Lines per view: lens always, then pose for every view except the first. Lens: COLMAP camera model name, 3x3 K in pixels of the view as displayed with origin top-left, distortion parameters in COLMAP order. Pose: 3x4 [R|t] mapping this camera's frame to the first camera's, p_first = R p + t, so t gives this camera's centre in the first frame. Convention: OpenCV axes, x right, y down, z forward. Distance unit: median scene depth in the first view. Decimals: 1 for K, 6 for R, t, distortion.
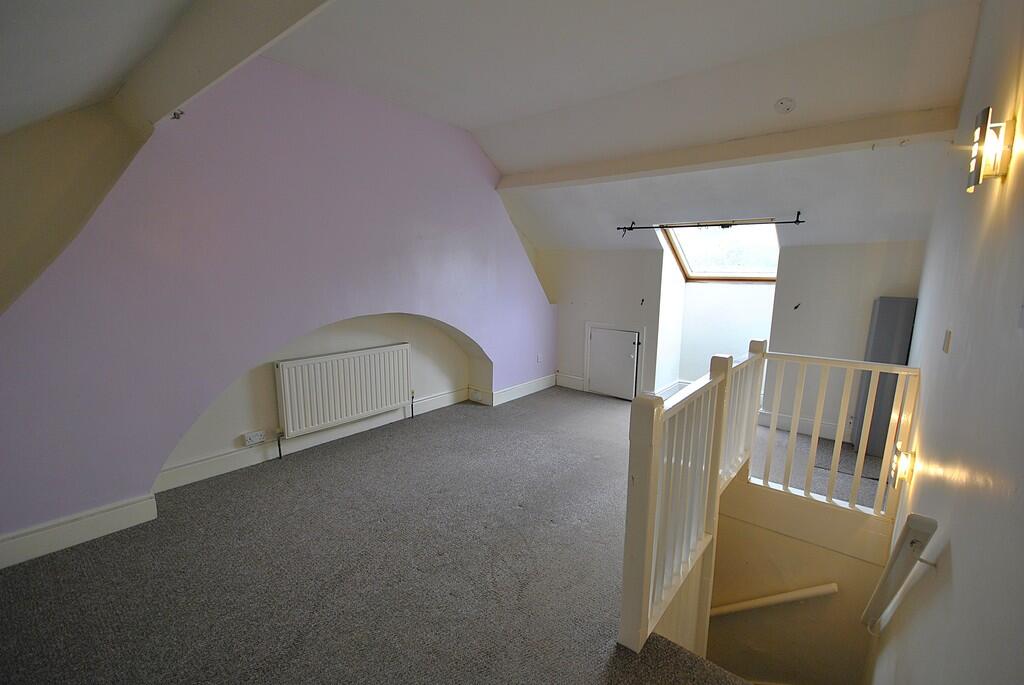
lens RADIAL K [[449.6, 0, 517.1], [0, 449.6, 347.8], [0, 0, 1]] dist [0.004435, -0.011345]
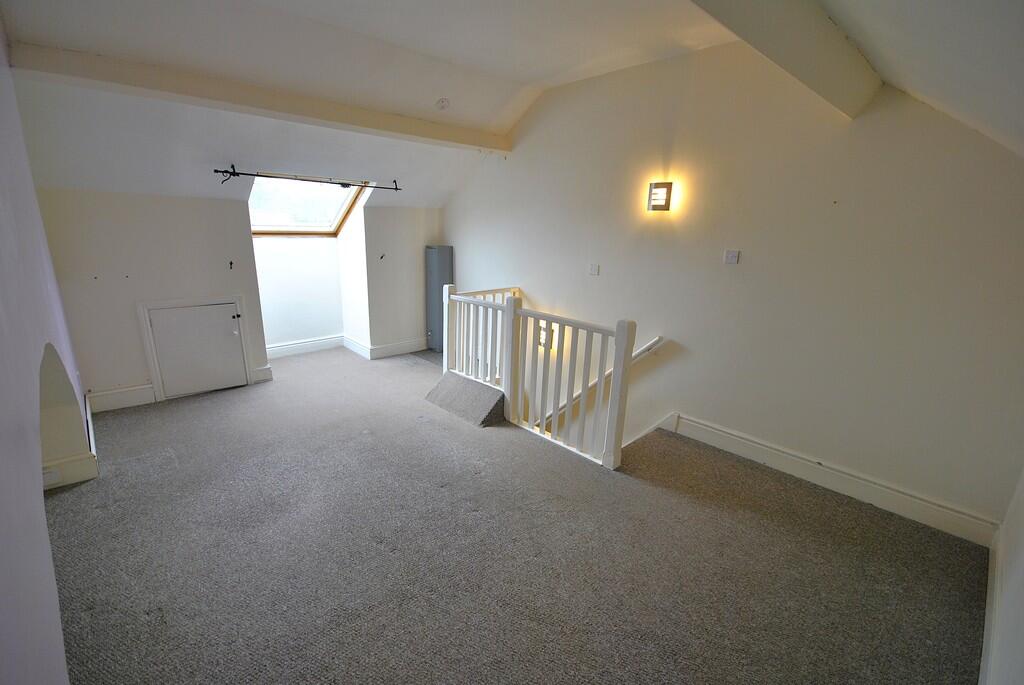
lens RADIAL K [[449.6, 0, 517.1], [0, 449.6, 347.8], [0, 0, 1]] dist [0.004435, -0.011345]
pose [[0.133558, -0.272305, 0.952897, -0.520176], [0.136404, 0.957411, 0.254476, -0.104950], [-0.981609, 0.095992, 0.165013, 0.409508]]
